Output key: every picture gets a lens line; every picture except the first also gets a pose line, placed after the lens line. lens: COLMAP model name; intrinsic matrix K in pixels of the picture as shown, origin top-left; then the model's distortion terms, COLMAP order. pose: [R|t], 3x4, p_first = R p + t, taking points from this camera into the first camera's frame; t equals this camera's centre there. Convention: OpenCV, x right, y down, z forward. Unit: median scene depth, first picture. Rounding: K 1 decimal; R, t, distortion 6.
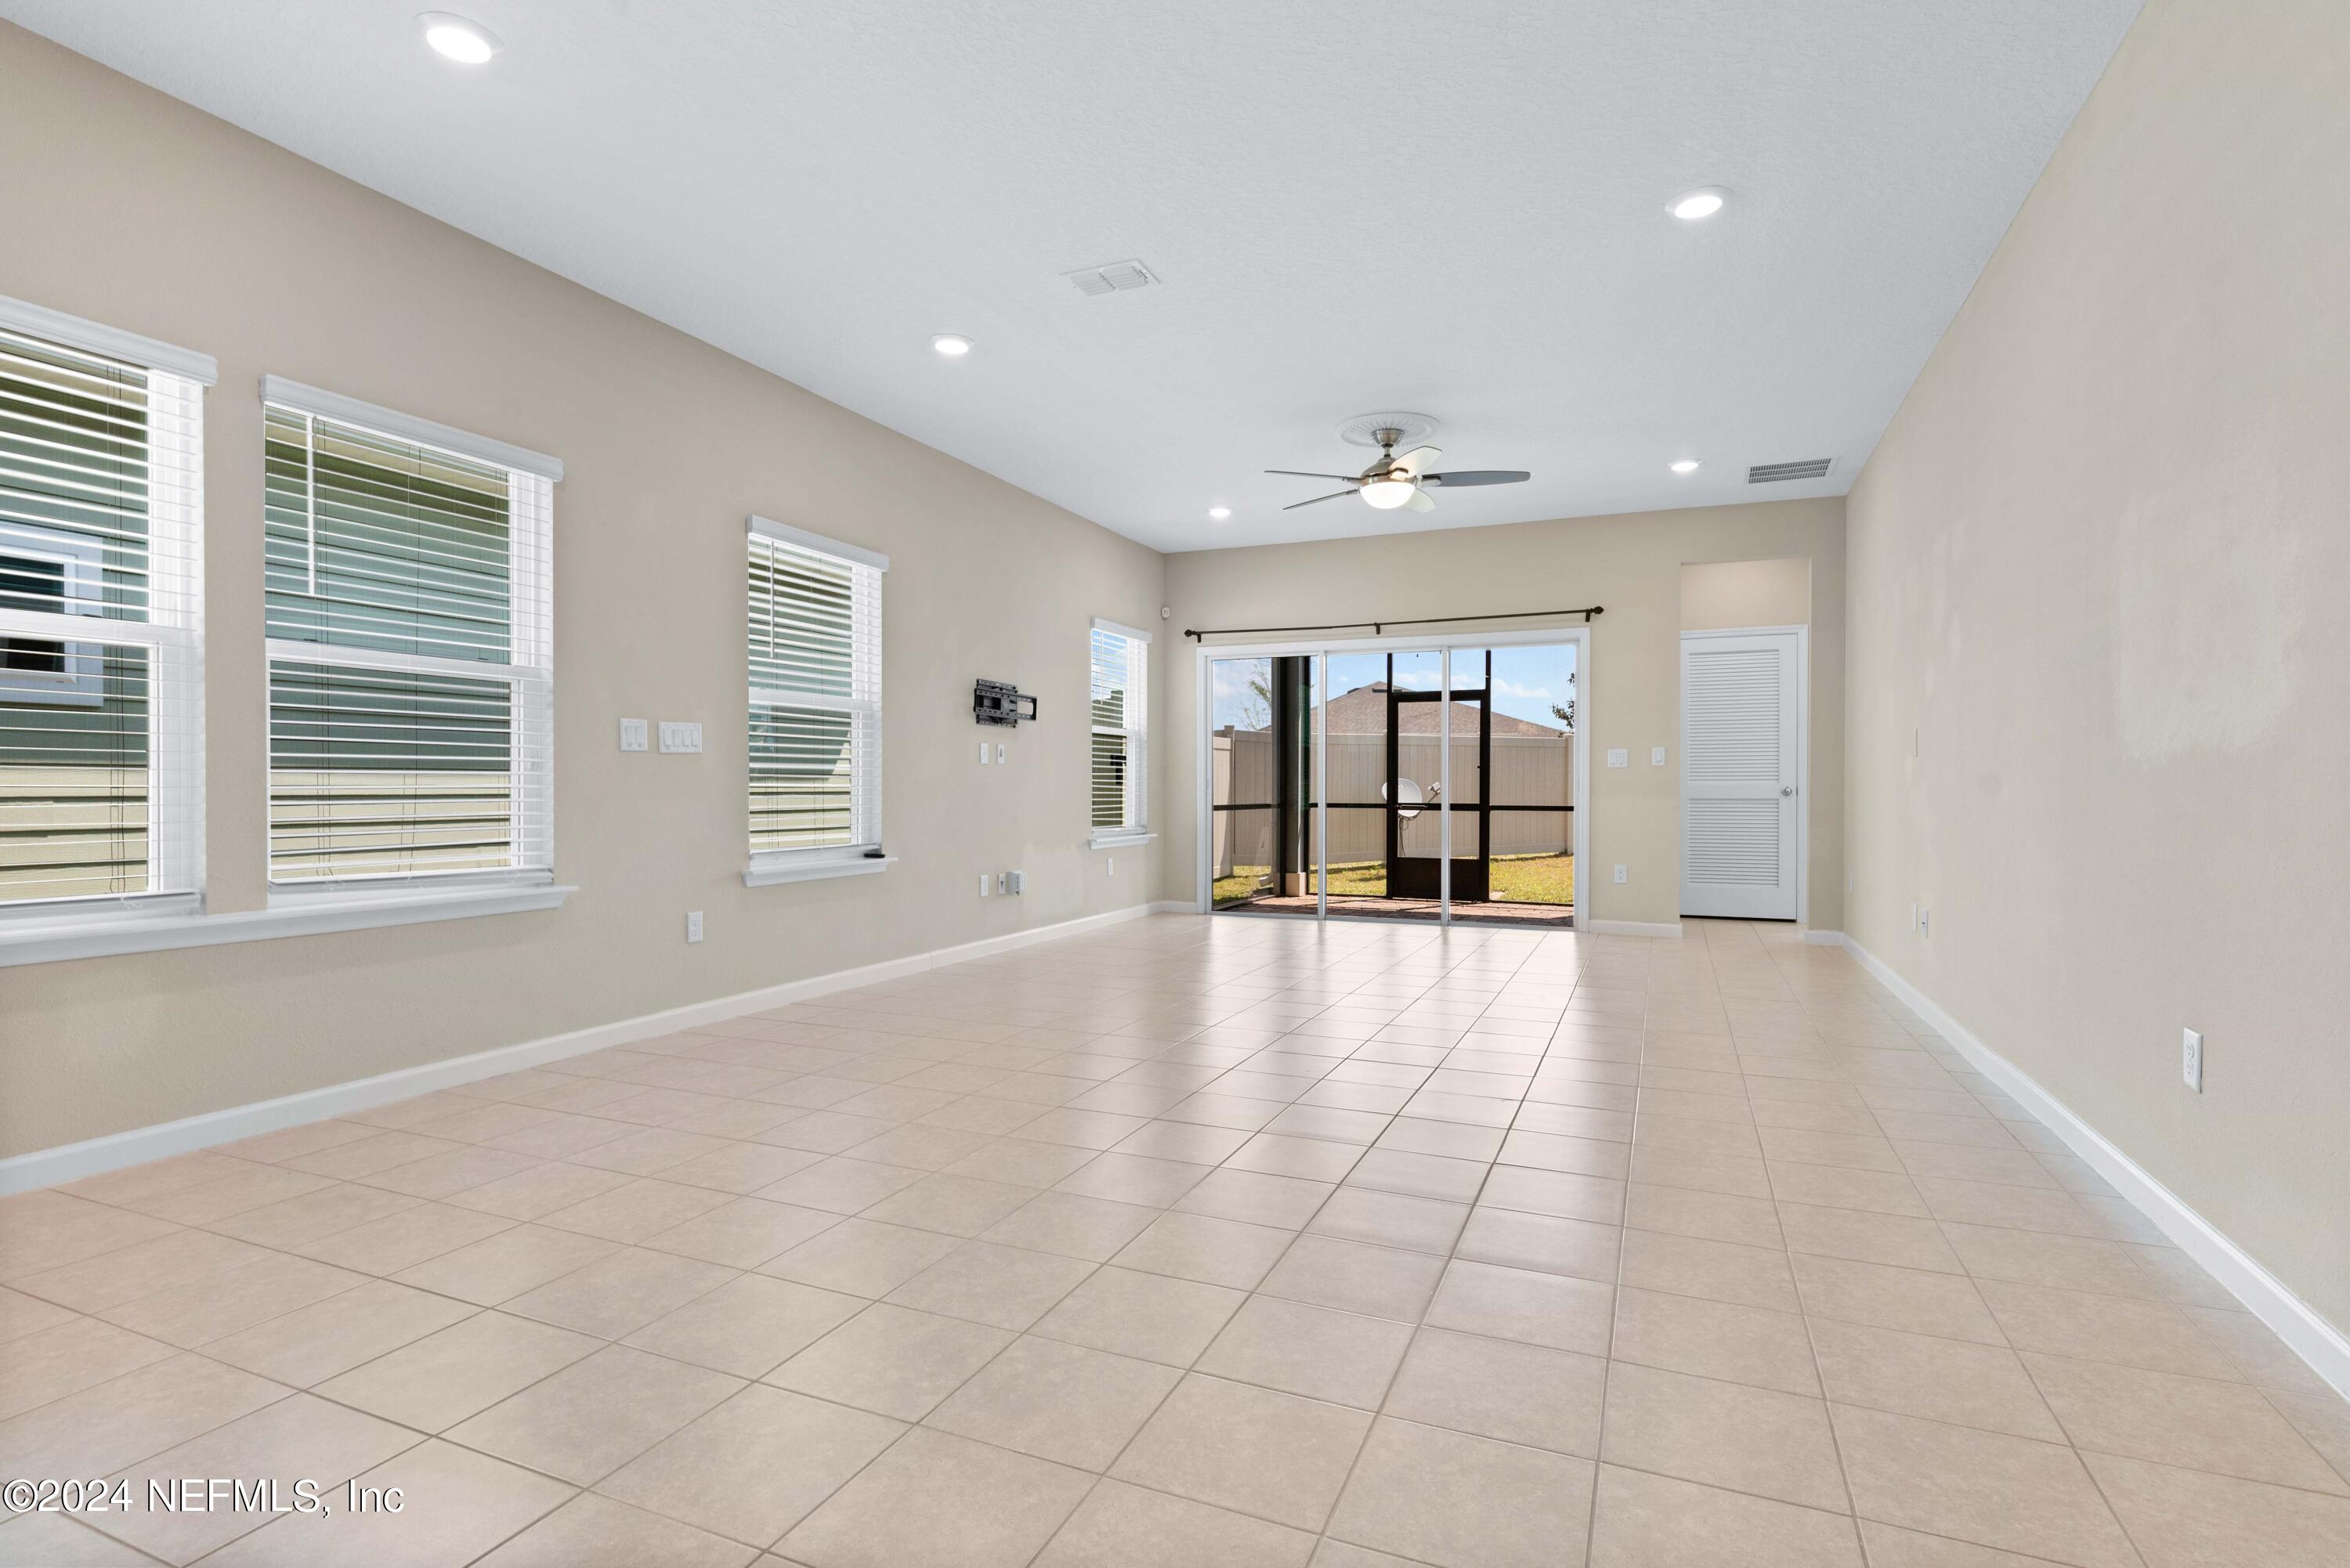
lens RADIAL K [[1158.2, 0, 1164.6], [0, 1158.2, 792.6], [0, 0, 1]] dist [0.004898, 0.000400]
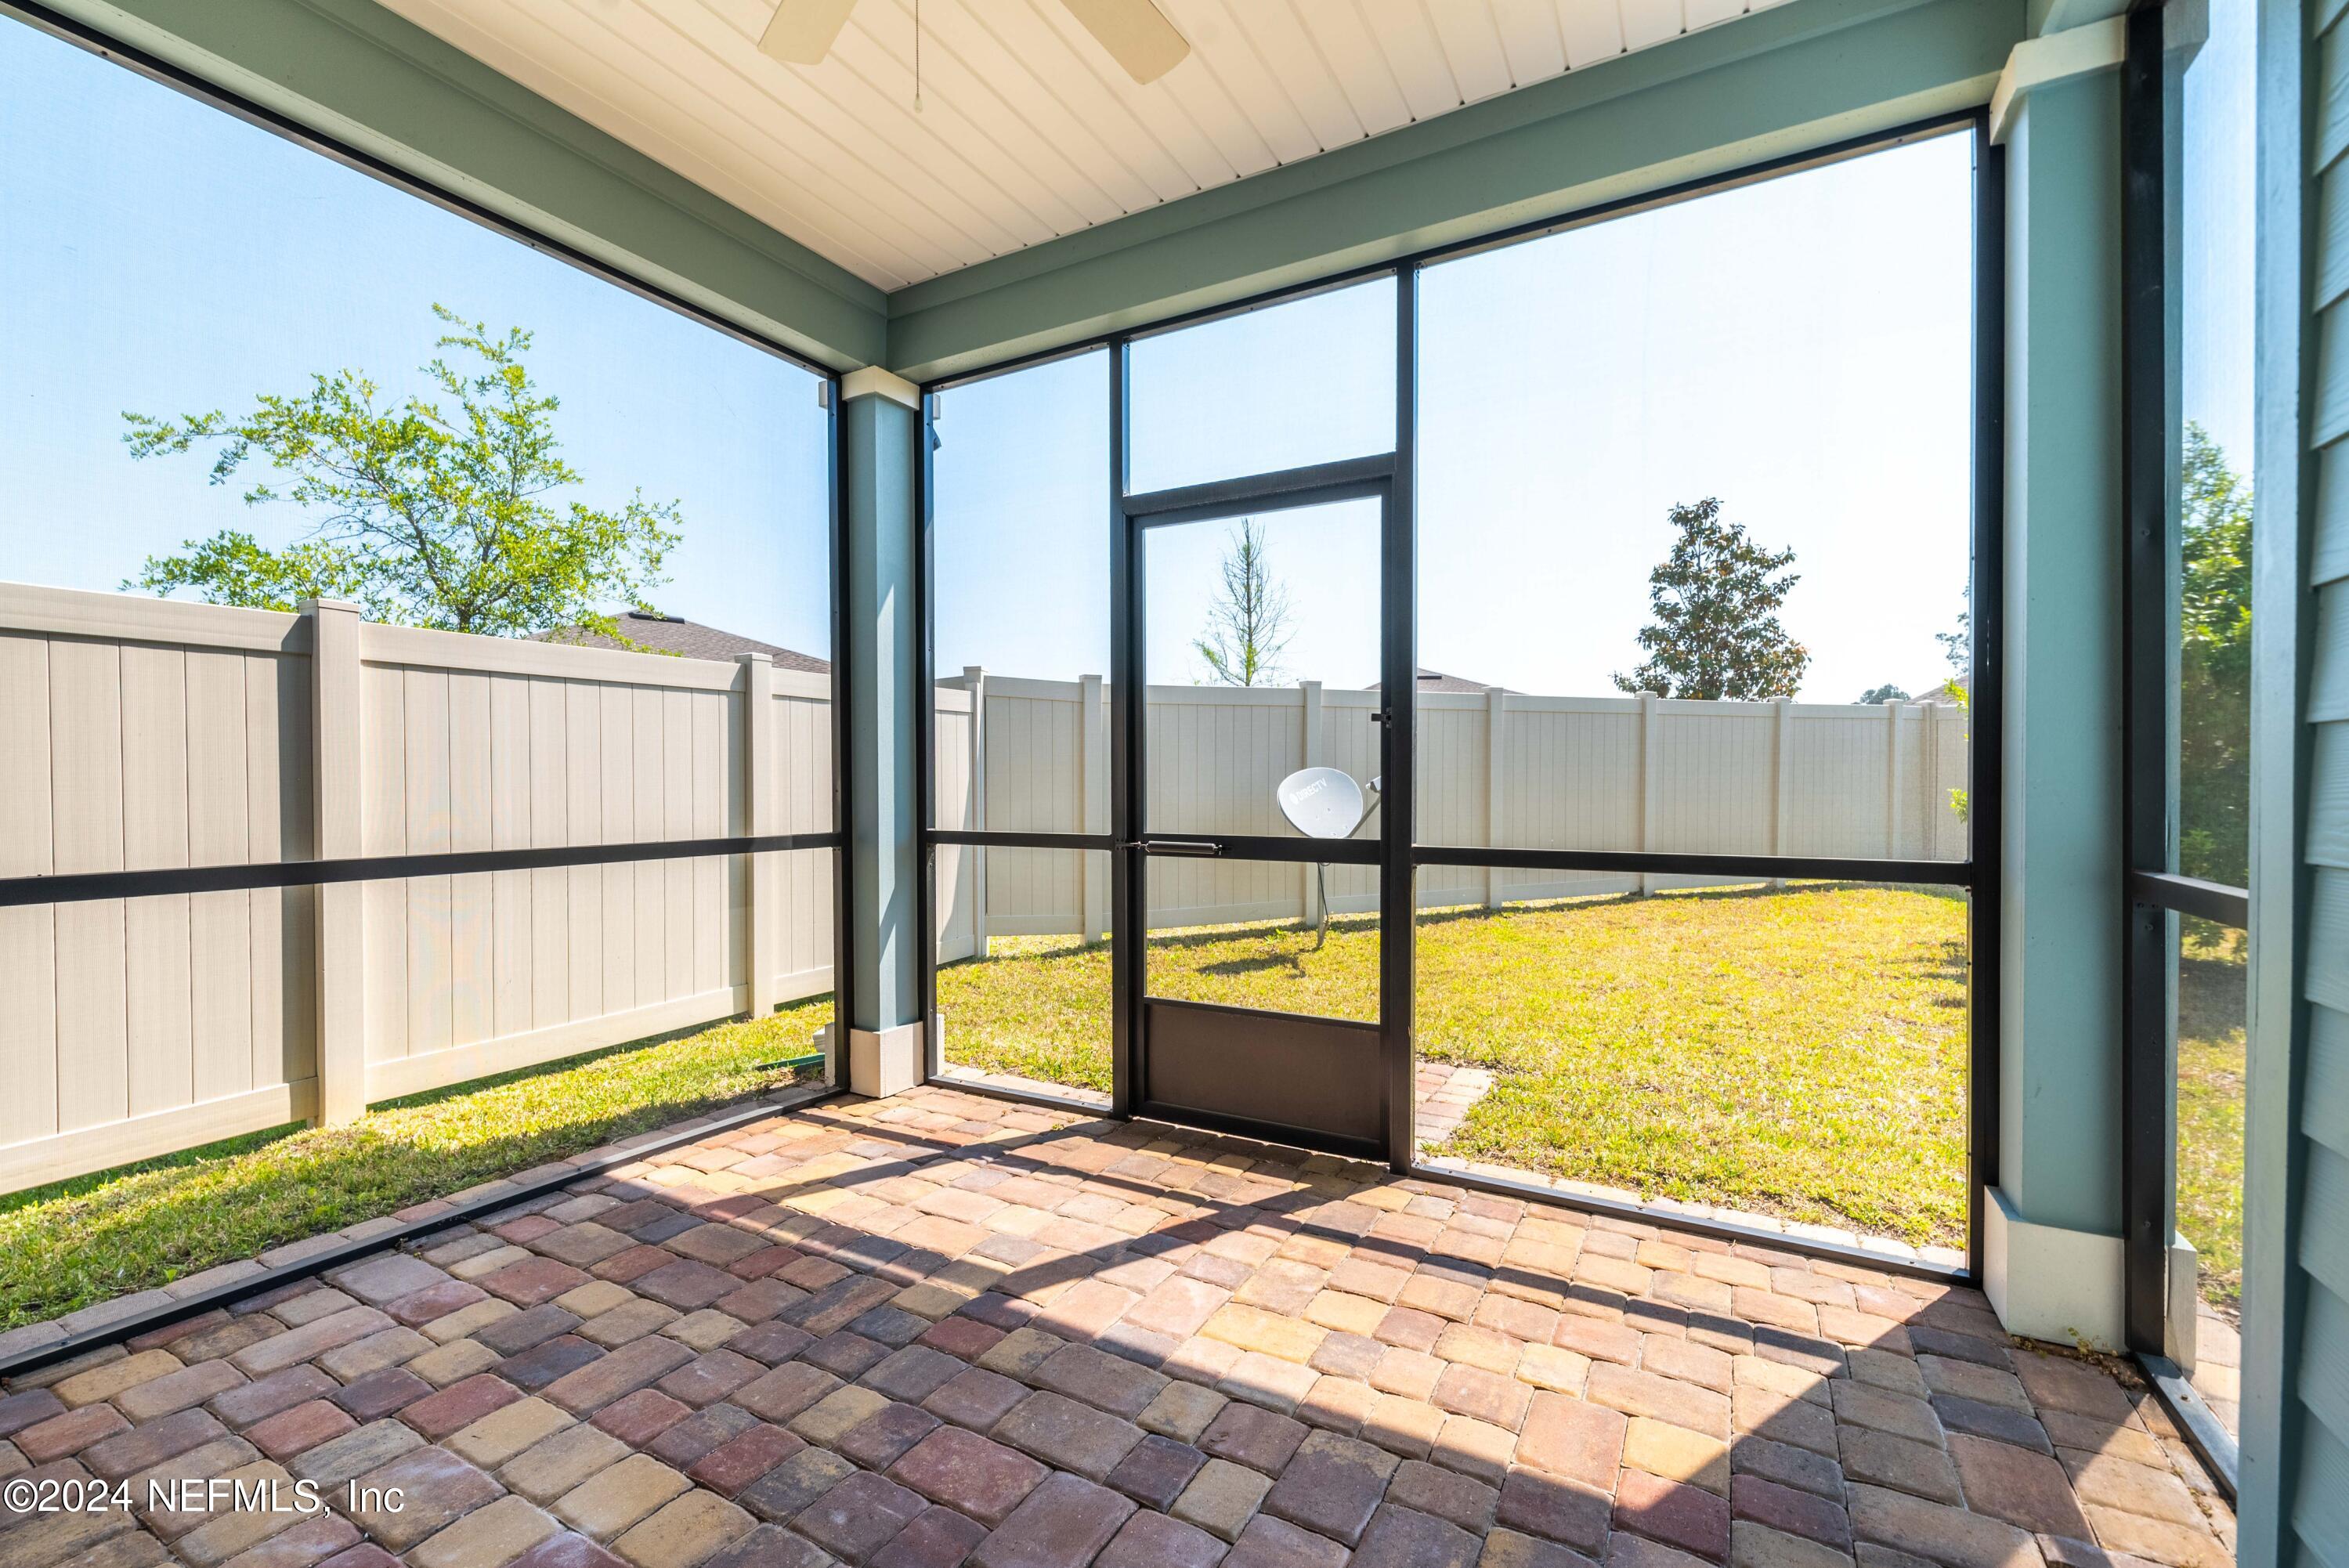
lens RADIAL K [[1003.7, 0, 1166.9], [0, 1003.7, 791.2], [0, 0, 1]] dist [0.003445, 0.000192]
pose [[0.995665, -0.004349, -0.092907, 0.295105], [0.004662, 0.999984, 0.003151, -0.005225], [0.092892, -0.003571, 0.995670, 0.901487]]
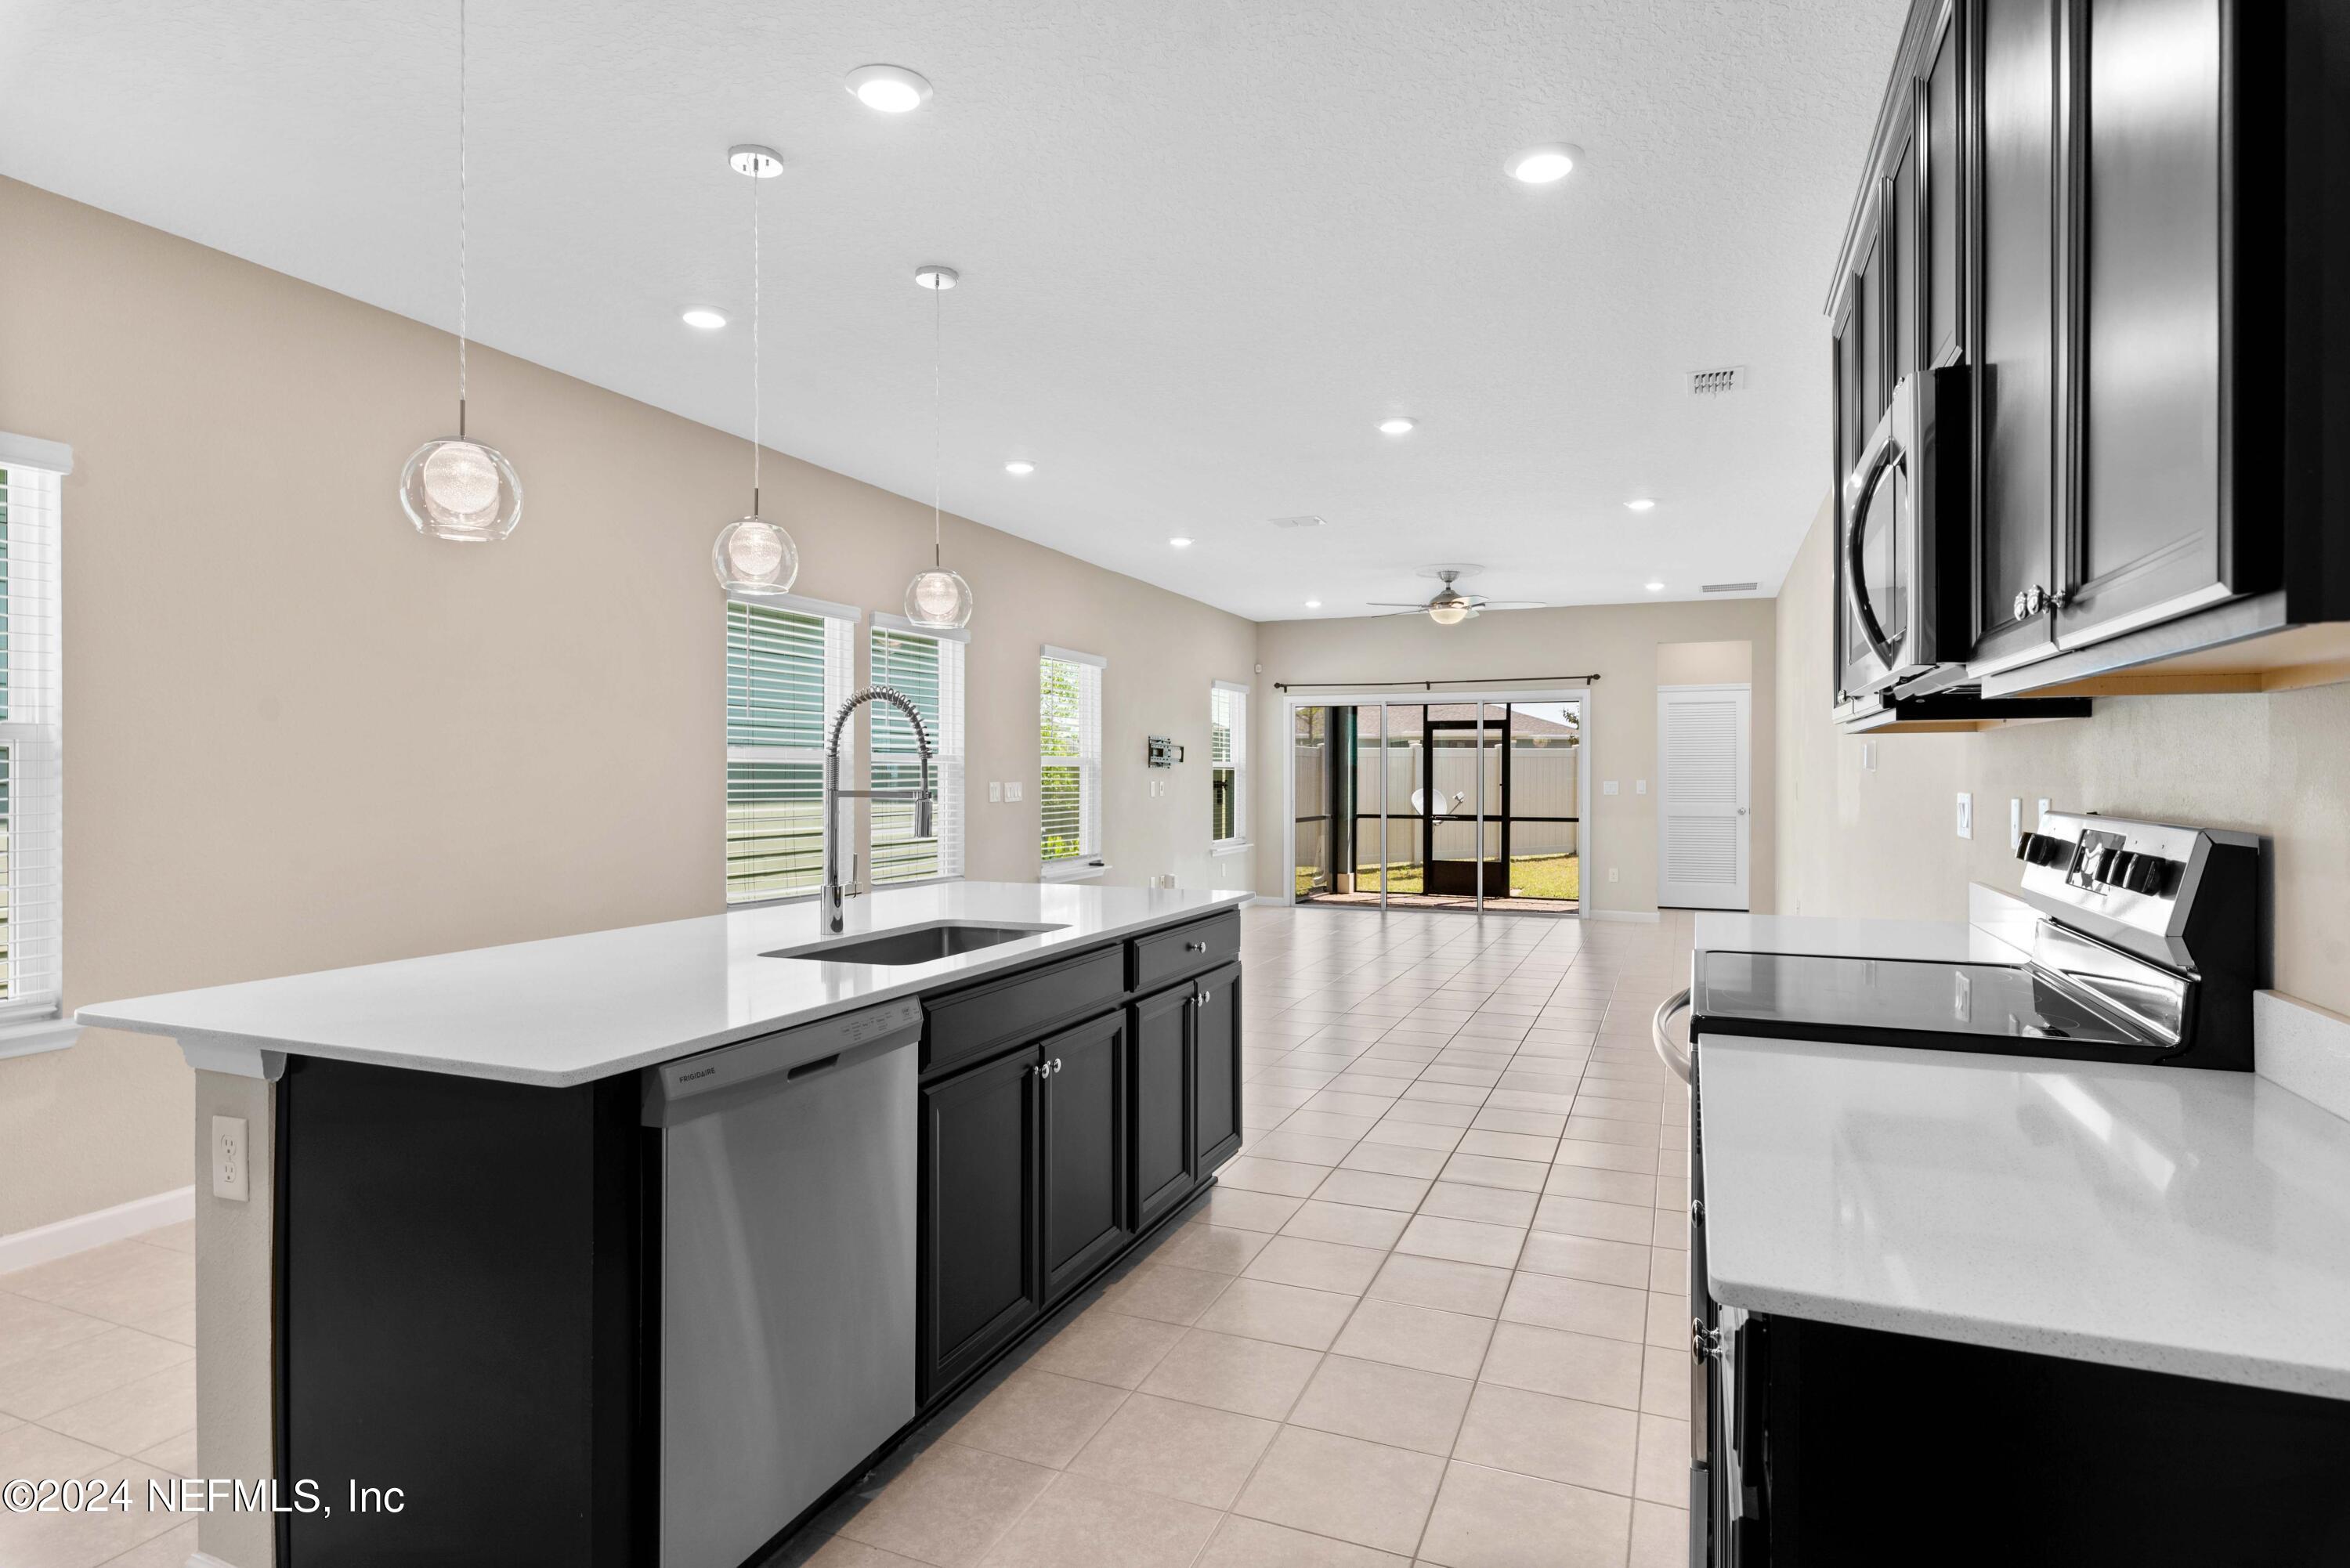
lens RADIAL K [[1256.3, 0, 1161.8], [0, 1256.3, 777.5], [0, 0, 1]] dist [0.001637, 0.000031]
pose [[0.999906, 0.000066, 0.013709, -0.117637], [-0.000012, 0.999992, -0.003901, -0.029793], [-0.013709, 0.003900, 0.999898, -0.354861]]
